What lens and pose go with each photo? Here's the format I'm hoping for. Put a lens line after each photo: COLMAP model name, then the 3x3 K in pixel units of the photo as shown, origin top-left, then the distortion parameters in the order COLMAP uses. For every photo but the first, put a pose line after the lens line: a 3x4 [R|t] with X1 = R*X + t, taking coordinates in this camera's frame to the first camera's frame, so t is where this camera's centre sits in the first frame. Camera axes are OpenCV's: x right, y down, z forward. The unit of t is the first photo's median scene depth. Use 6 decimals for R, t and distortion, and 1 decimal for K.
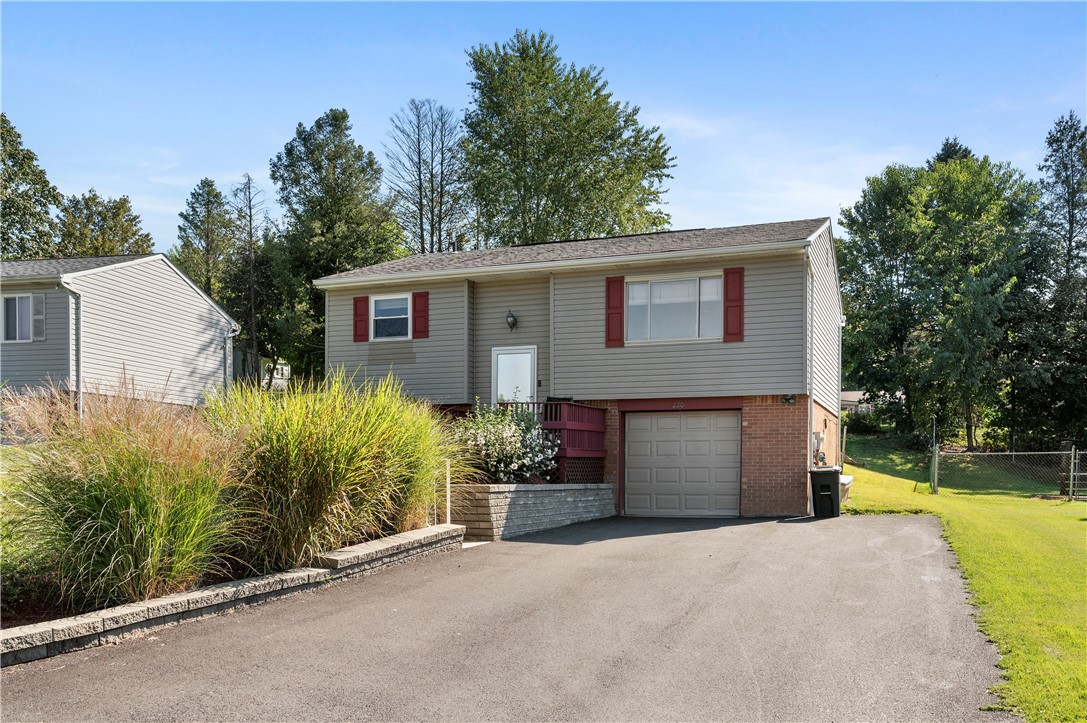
lens RADIAL K [[964.1, 0, 543.5], [0, 964.1, 361.5], [0, 0, 1]] dist [-0.007922, -0.002895]
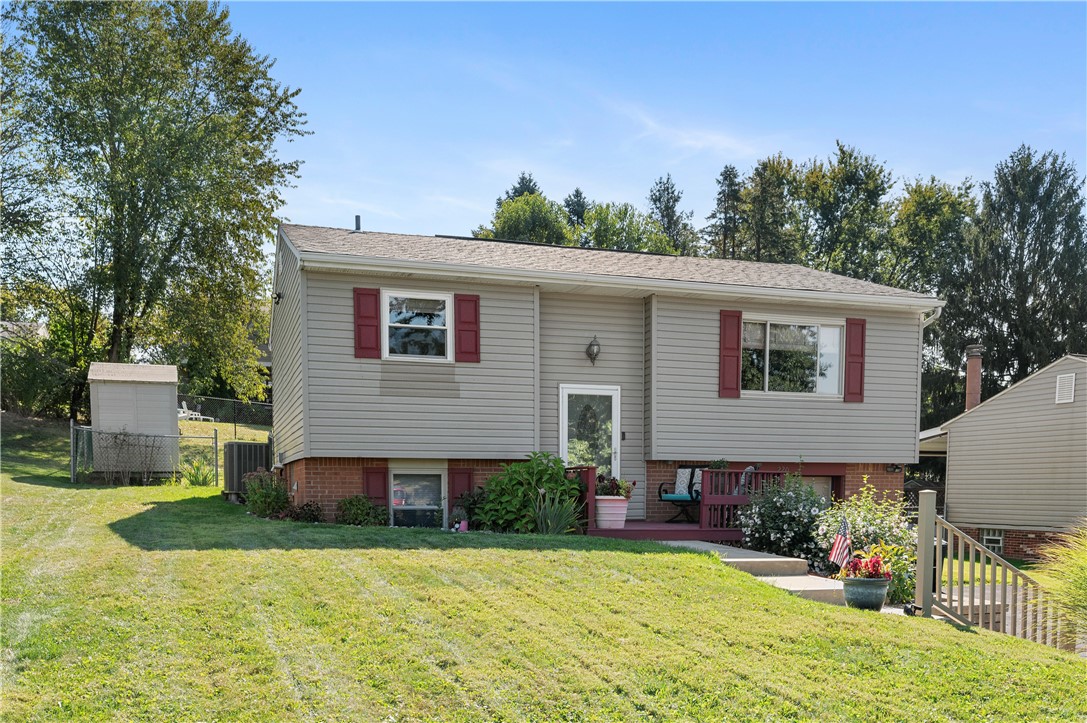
lens RADIAL K [[964.1, 0, 543.5], [0, 964.1, 361.5], [0, 0, 1]] dist [-0.007922, -0.002895]
pose [[0.784478, 0.077873, 0.615248, -0.506368], [-0.079059, 0.996548, -0.025329, -0.011393], [-0.615097, -0.028771, 0.787926, 0.424781]]
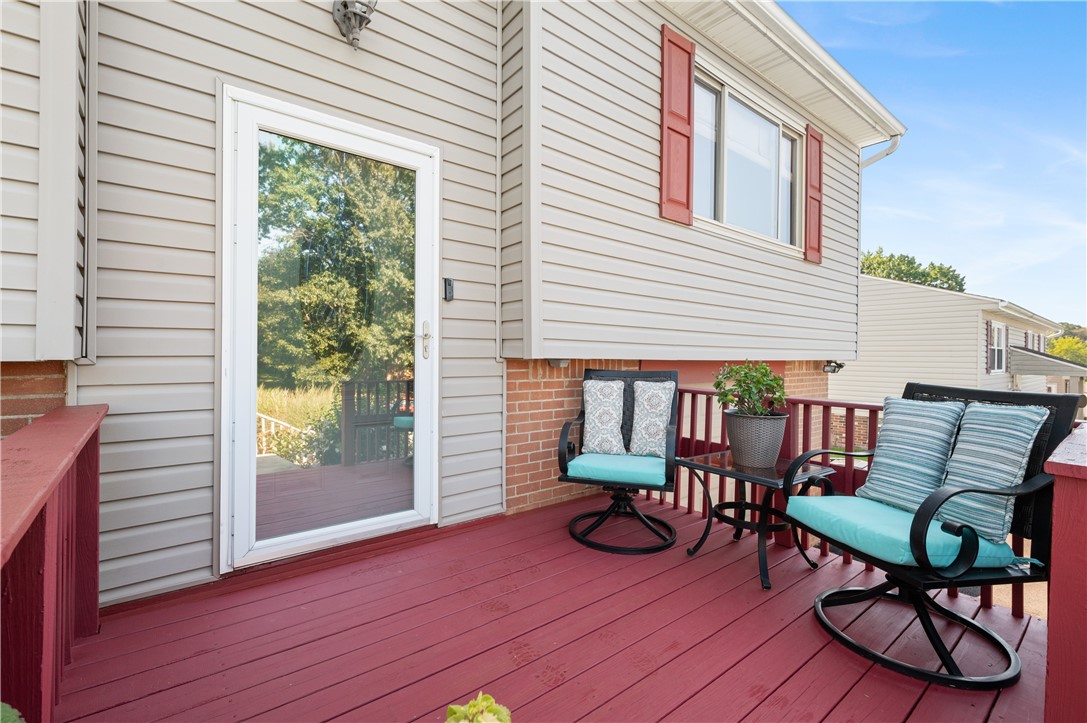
lens RADIAL K [[485.9, 0, 545.6], [0, 485.9, 360.1], [0, 0, 1]] dist [-0.000430, -0.000056]
pose [[0.513353, 0.000051, 0.858177, -0.105084], [-0.106274, 0.992306, 0.063513, 0.029040], [-0.851572, -0.123806, 0.509409, 0.868777]]
